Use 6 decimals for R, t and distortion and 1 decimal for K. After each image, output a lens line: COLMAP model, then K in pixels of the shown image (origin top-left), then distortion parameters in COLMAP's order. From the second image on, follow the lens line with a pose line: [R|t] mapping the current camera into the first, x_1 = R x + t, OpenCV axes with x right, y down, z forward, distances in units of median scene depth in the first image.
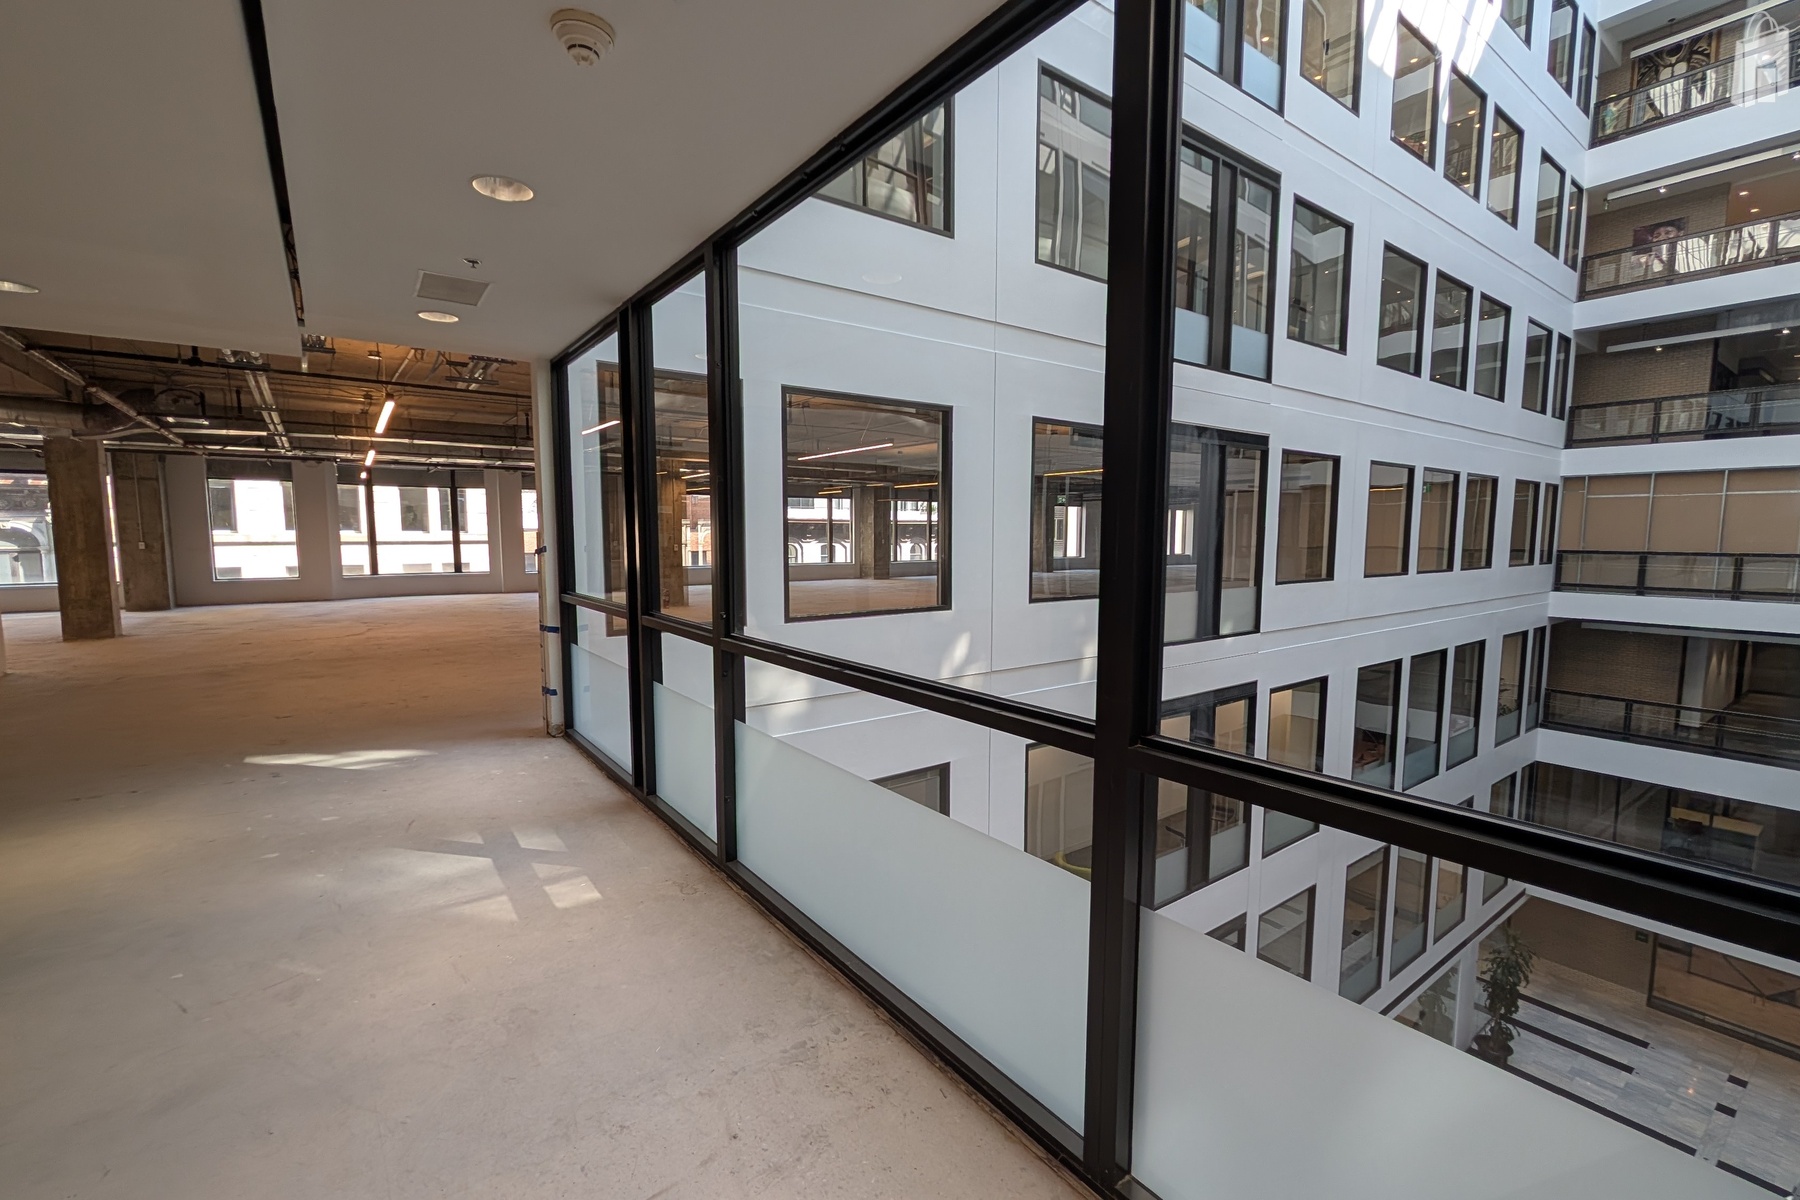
lens RADIAL K [[774.4, 0, 897.1], [0, 774.4, 608.7], [0, 0, 1]] dist [0.002150, 0.000174]
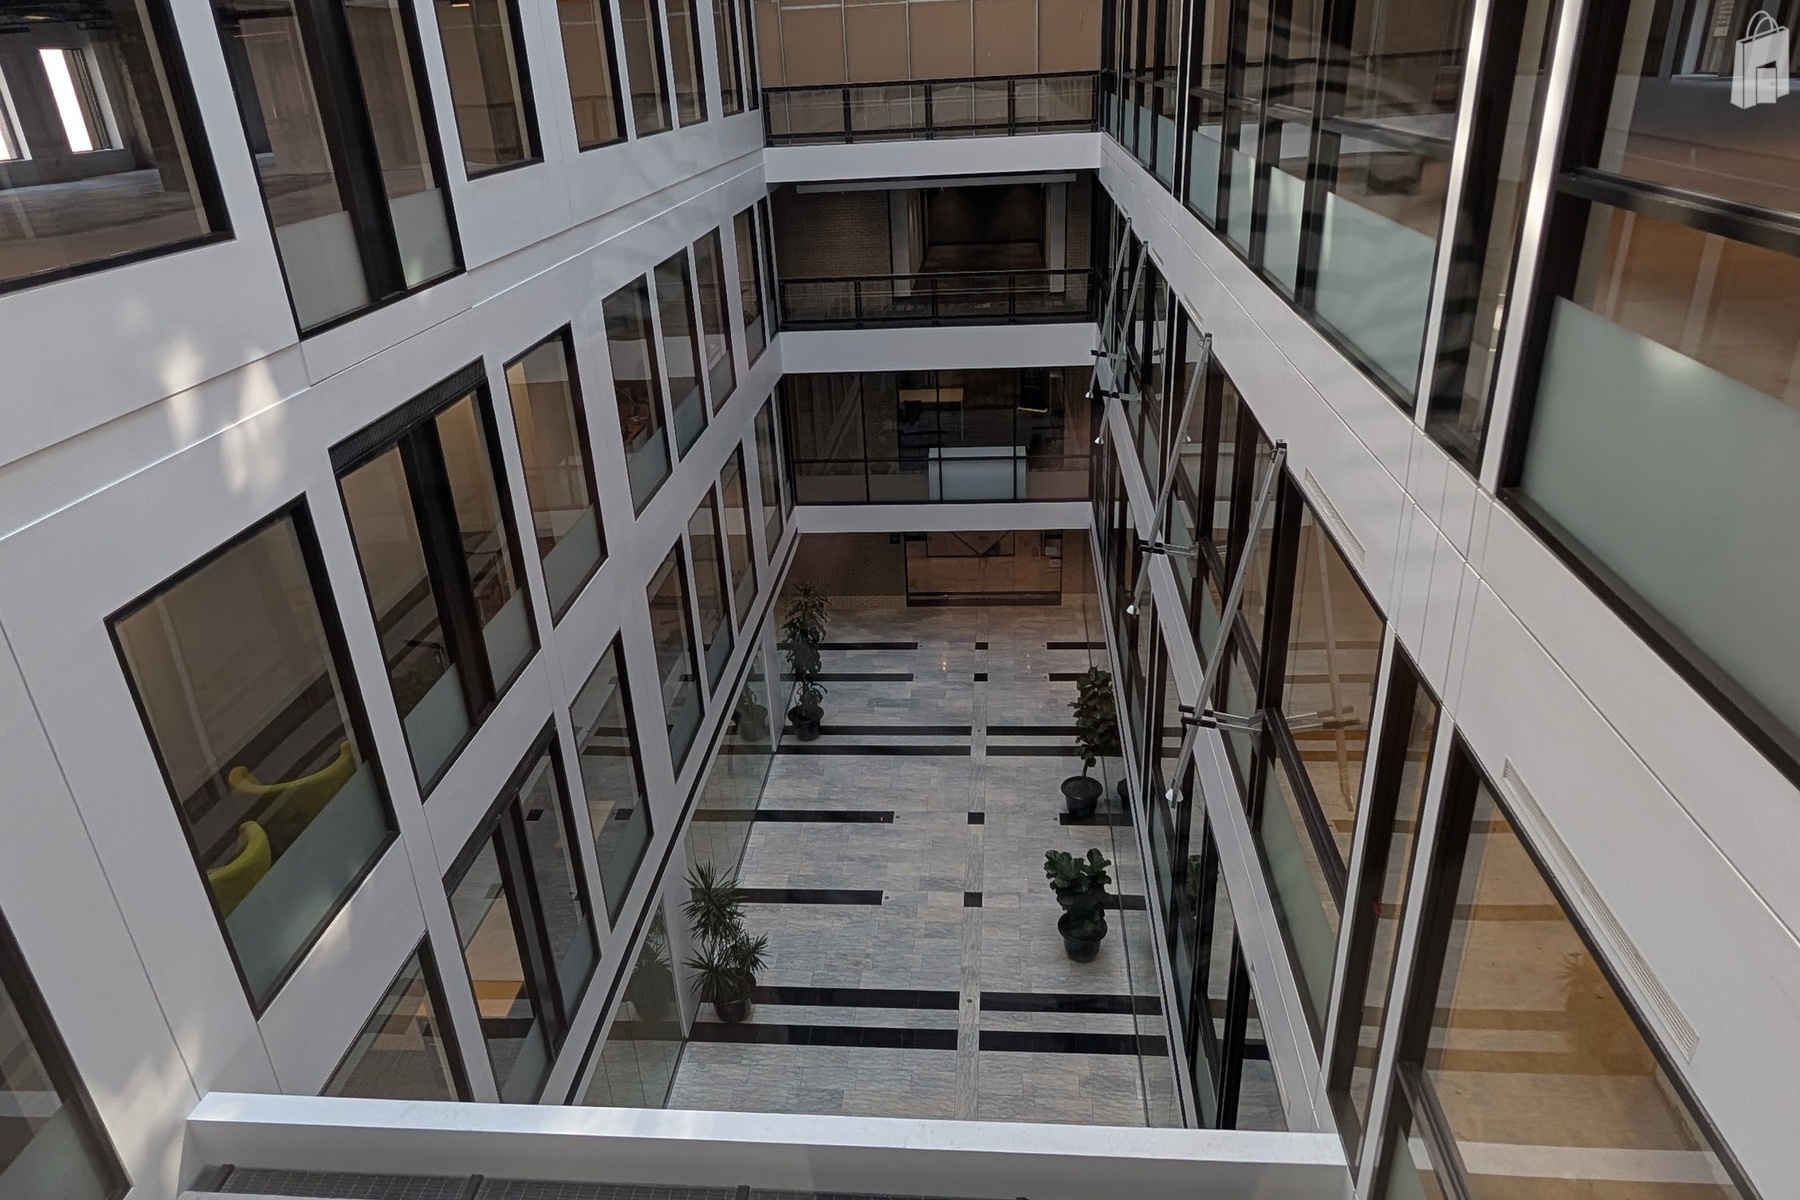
lens RADIAL K [[1160.9, 0, 882.5], [0, 1160.9, 600.1], [0, 0, 1]] dist [0.000546, 0.001467]
pose [[0.659635, -0.350547, 0.664830, 0.010257], [0.126615, 0.923756, 0.361447, -0.009986], [-0.740845, -0.154246, 0.653726, 0.109381]]
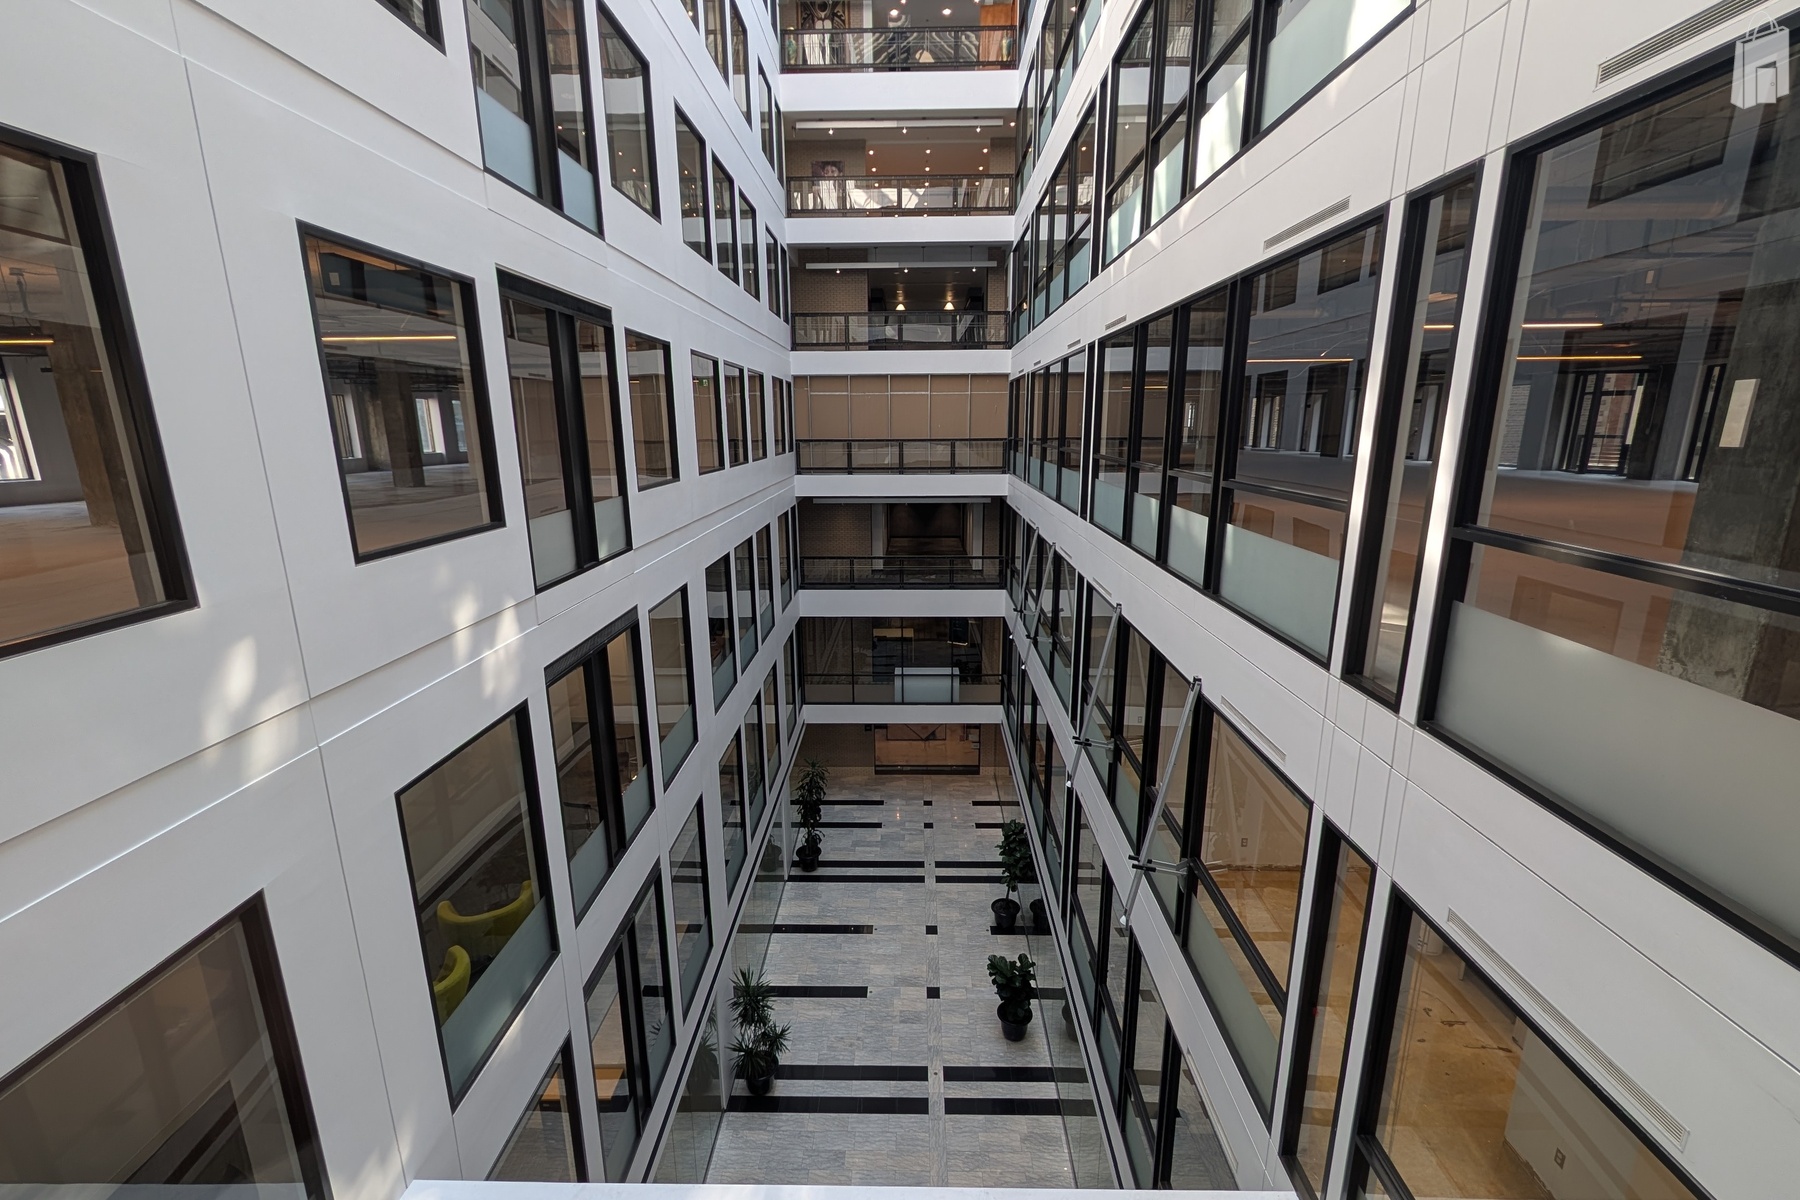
lens RADIAL K [[774.4, 0, 897.1], [0, 774.4, 608.7], [0, 0, 1]] dist [0.002150, 0.000174]
pose [[0.606298, -0.193500, 0.771337, -0.017178], [0.086843, 0.980255, 0.177648, -0.019826], [-0.790482, -0.040723, 0.611130, 0.152158]]
